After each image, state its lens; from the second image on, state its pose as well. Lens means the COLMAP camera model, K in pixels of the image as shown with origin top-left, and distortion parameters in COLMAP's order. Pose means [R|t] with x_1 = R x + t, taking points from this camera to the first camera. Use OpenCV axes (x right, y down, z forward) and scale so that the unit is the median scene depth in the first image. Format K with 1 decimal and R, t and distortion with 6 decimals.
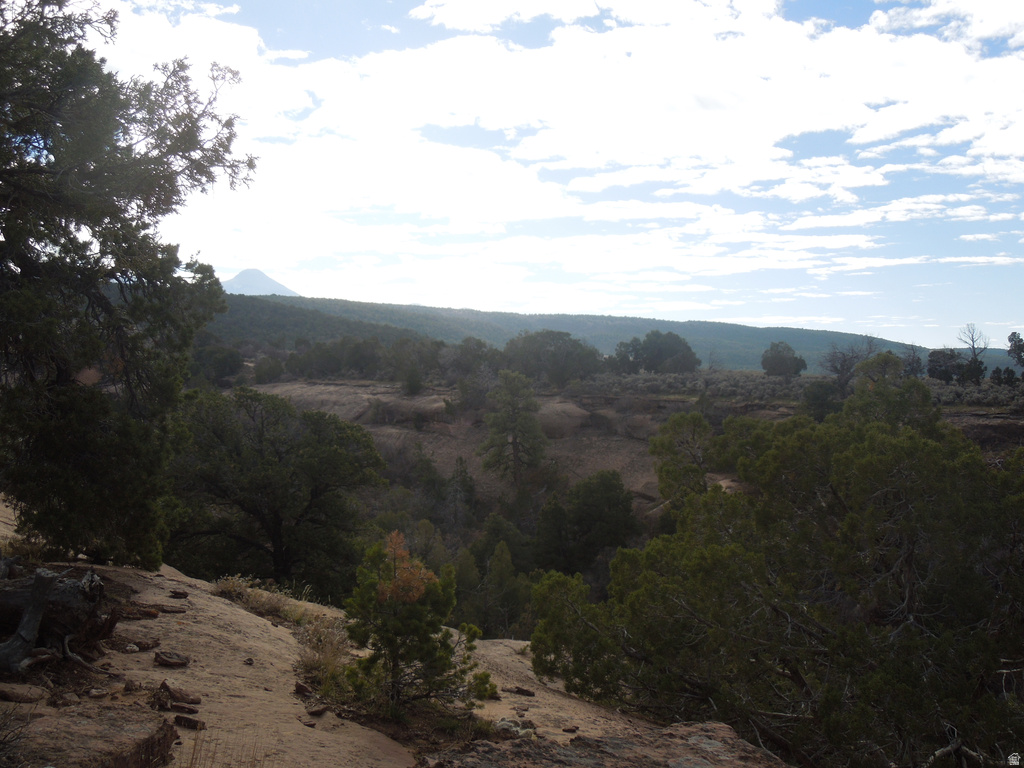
lens RADIAL K [[1163.8, 0, 516.7], [0, 1163.8, 382.7], [0, 0, 1]] dist [-0.037428, 0.000000]
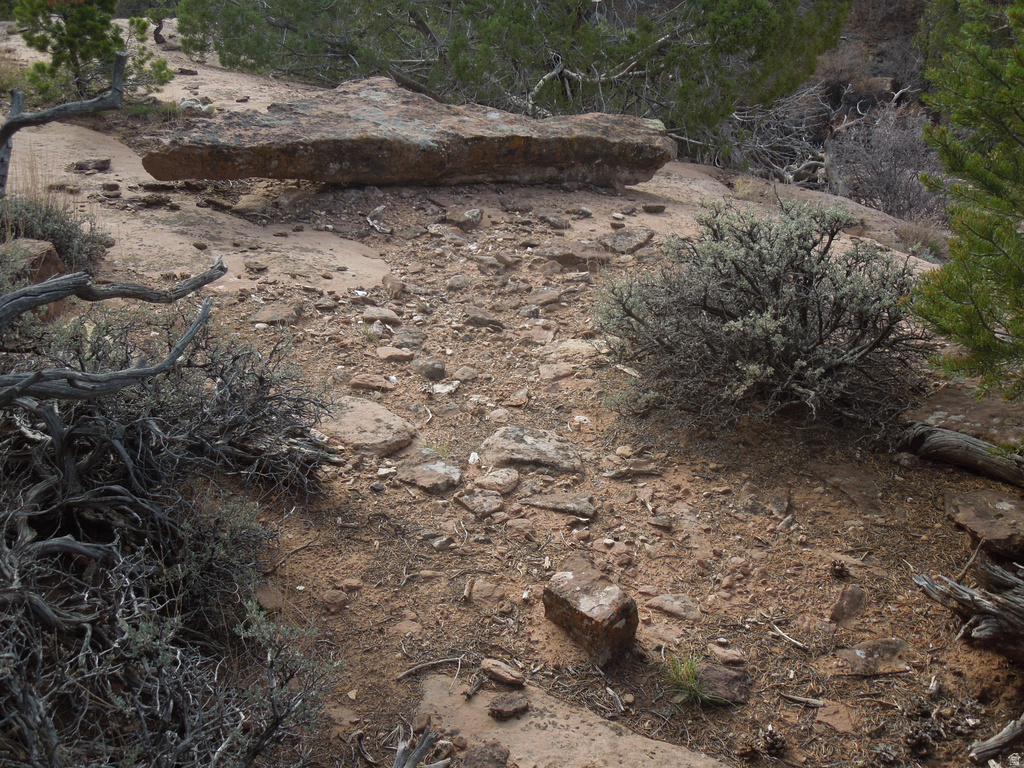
lens RADIAL K [[1163.8, 0, 512.1], [0, 1163.8, 380.5], [0, 0, 1]] dist [-0.037428, 0.000000]
pose [[0.942591, -0.202248, 0.265742, -0.065032], [0.035880, 0.852478, 0.521530, -0.051334], [-0.332018, -0.482055, 0.810794, -0.147537]]
